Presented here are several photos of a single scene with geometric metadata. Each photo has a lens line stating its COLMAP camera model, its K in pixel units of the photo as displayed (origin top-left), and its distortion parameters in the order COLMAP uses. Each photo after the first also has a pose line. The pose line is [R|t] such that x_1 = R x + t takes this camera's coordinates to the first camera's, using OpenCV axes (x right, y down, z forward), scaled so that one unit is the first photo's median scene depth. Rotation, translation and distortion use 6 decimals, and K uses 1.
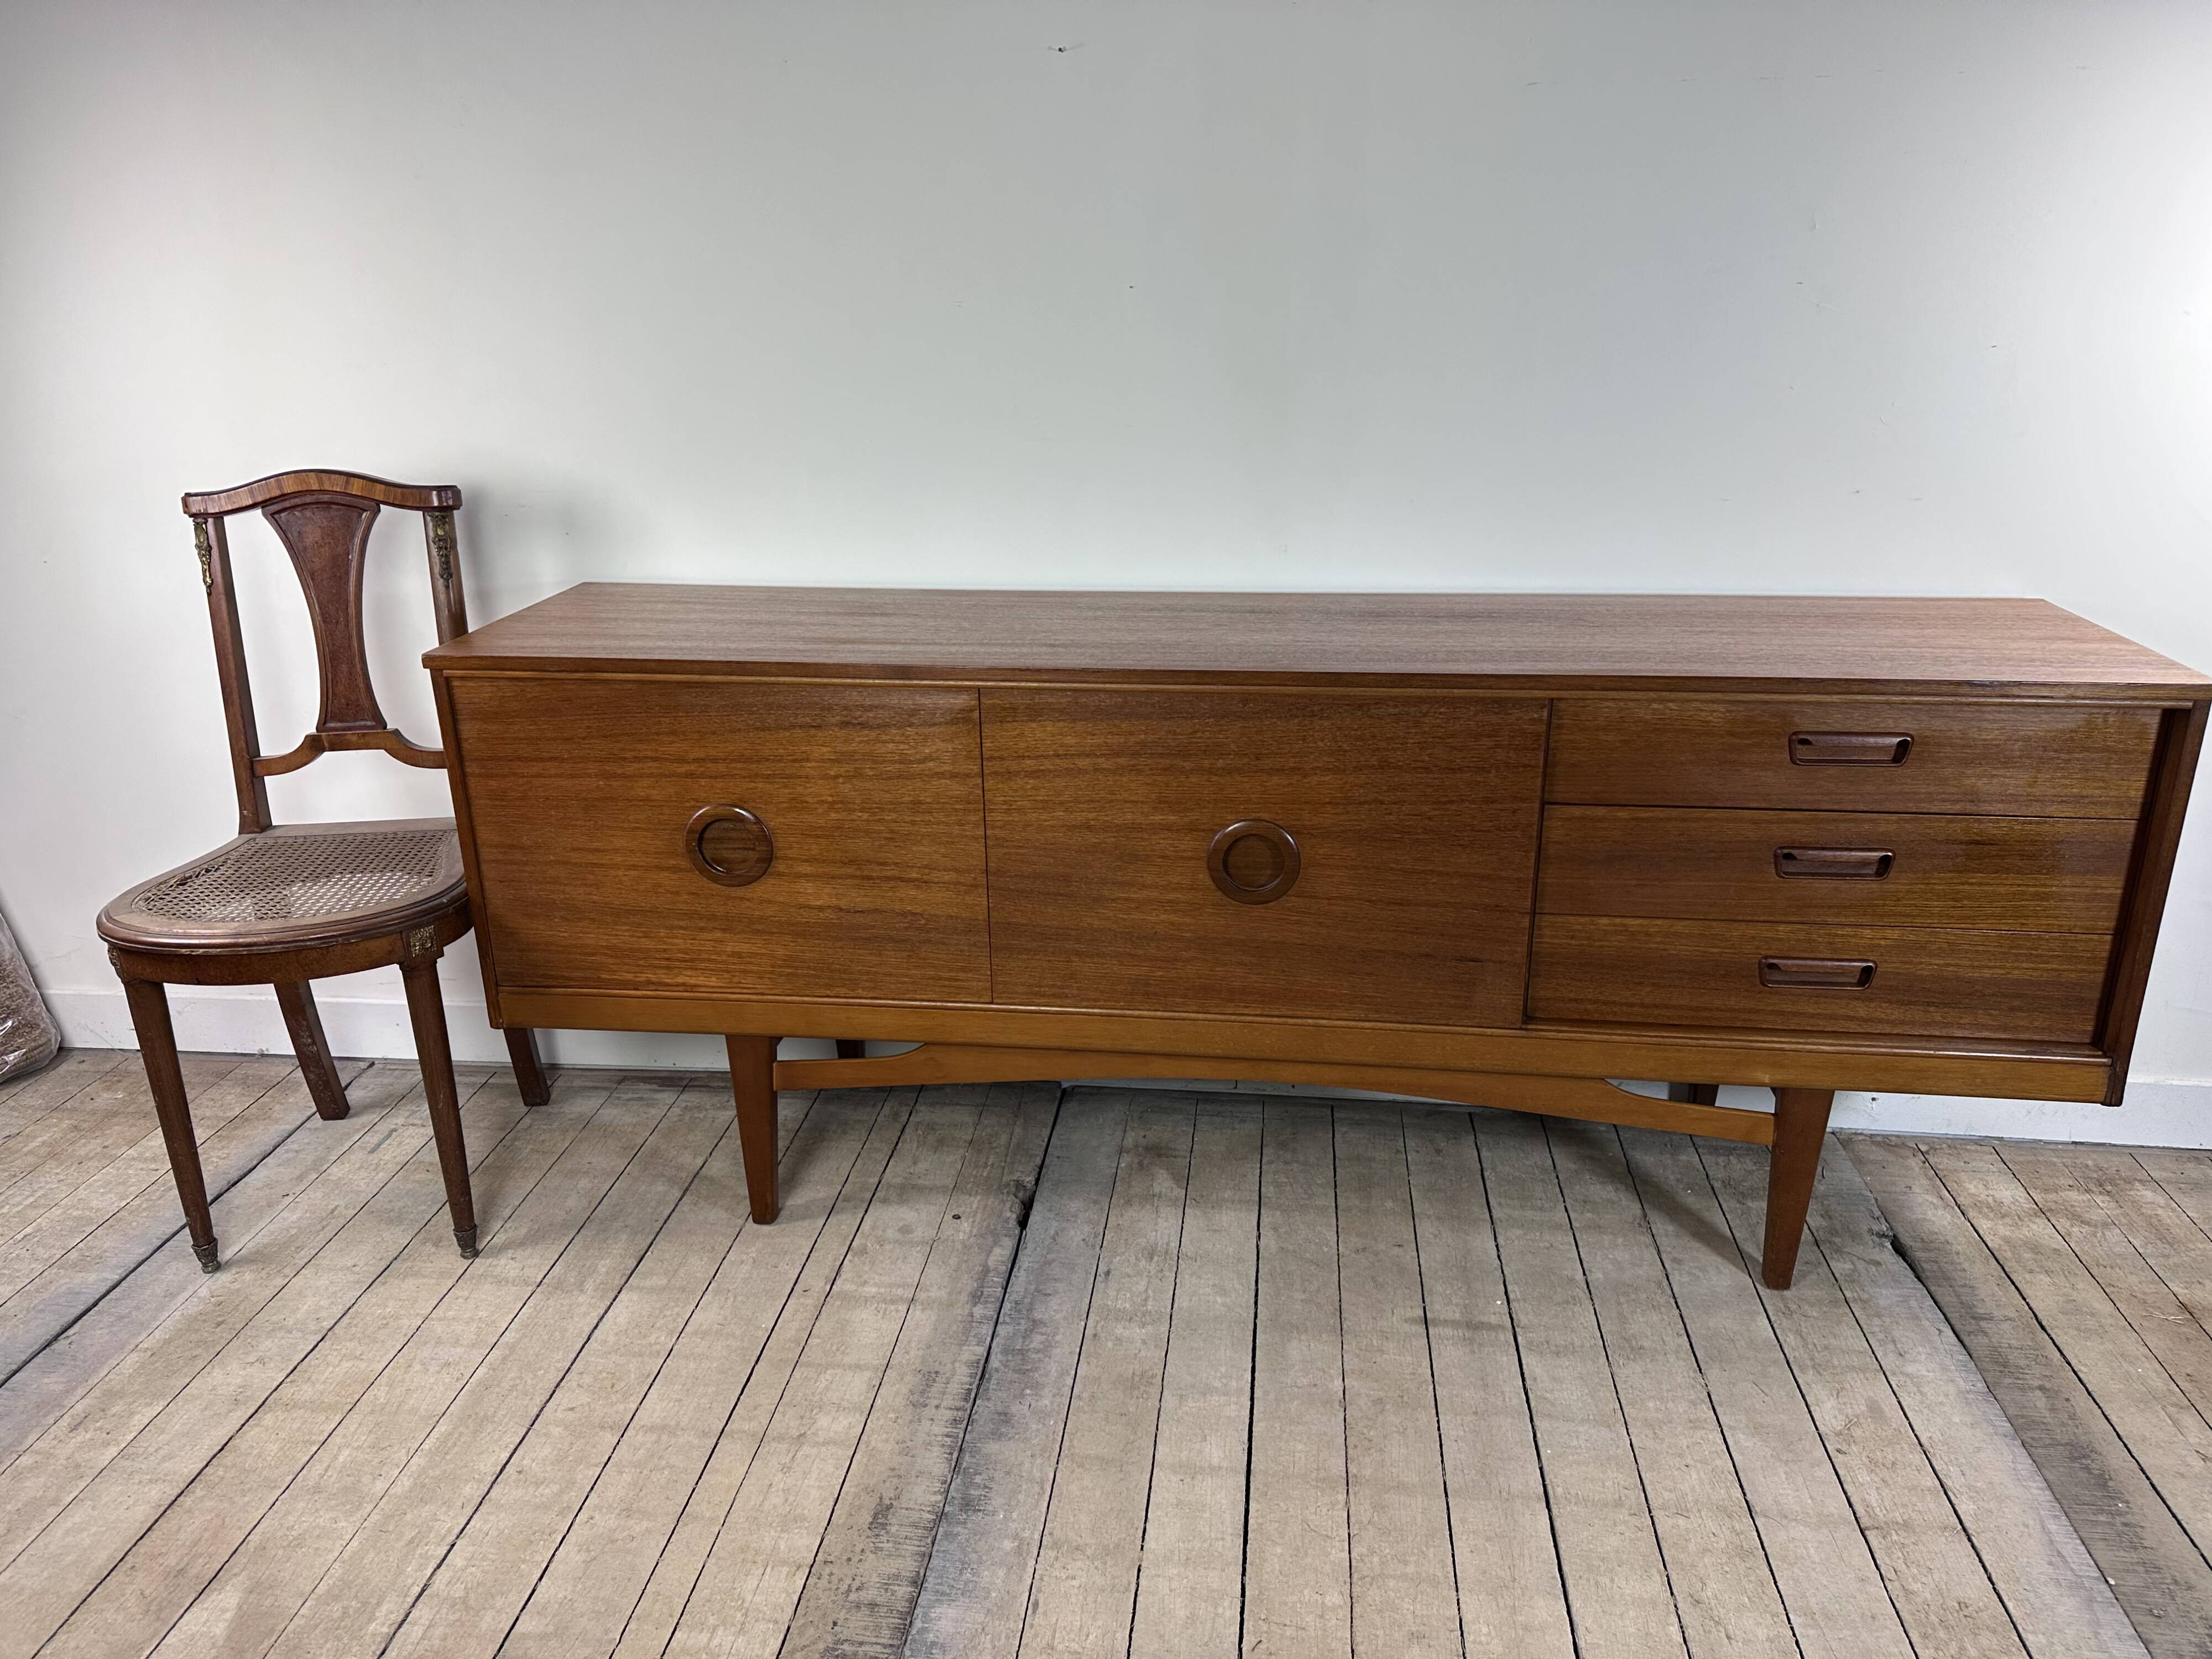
lens RADIAL K [[1575.4, 0, 1112.2], [0, 1575.4, 825.3], [0, 0, 1]] dist [0.095335, -0.106689]
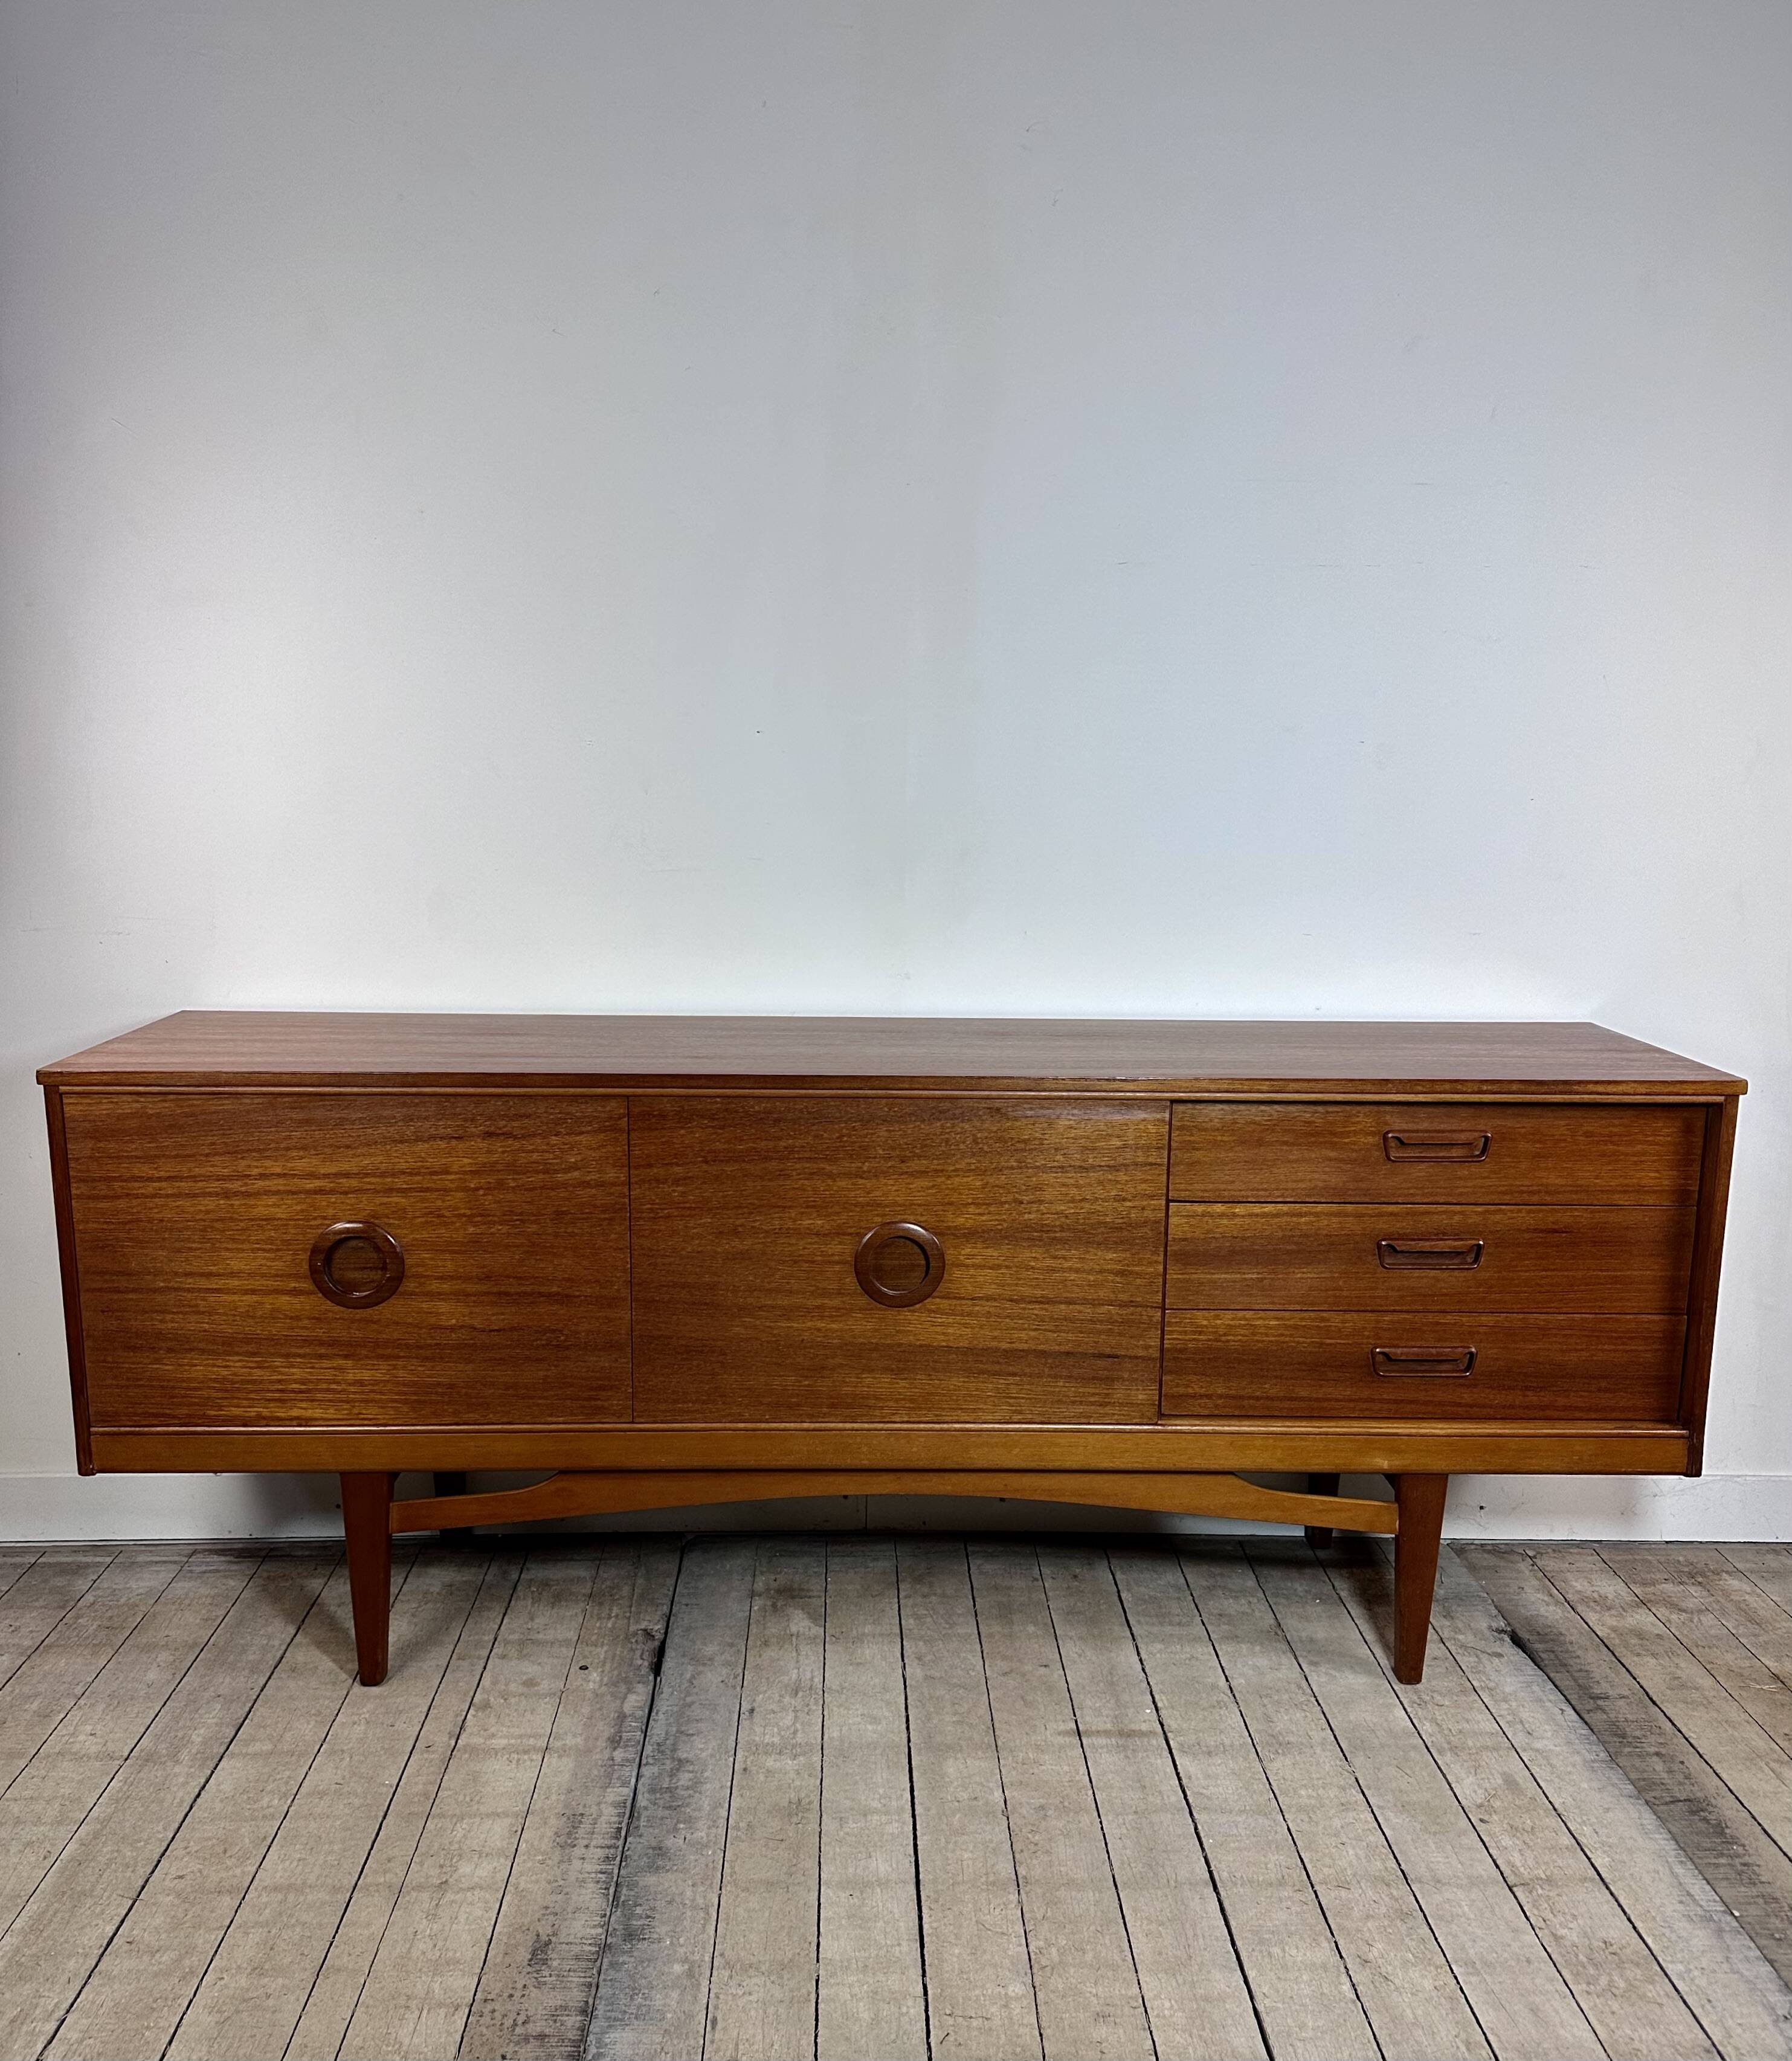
lens RADIAL K [[1732.4, 0, 902.7], [0, 1732.4, 1092.0], [0, 0, 1]] dist [0.139208, -0.199170]
pose [[0.988665, -0.005914, 0.150020, -0.074680], [0.027859, 0.989097, -0.144603, 0.074175], [-0.147529, 0.147144, 0.978051, -0.113491]]
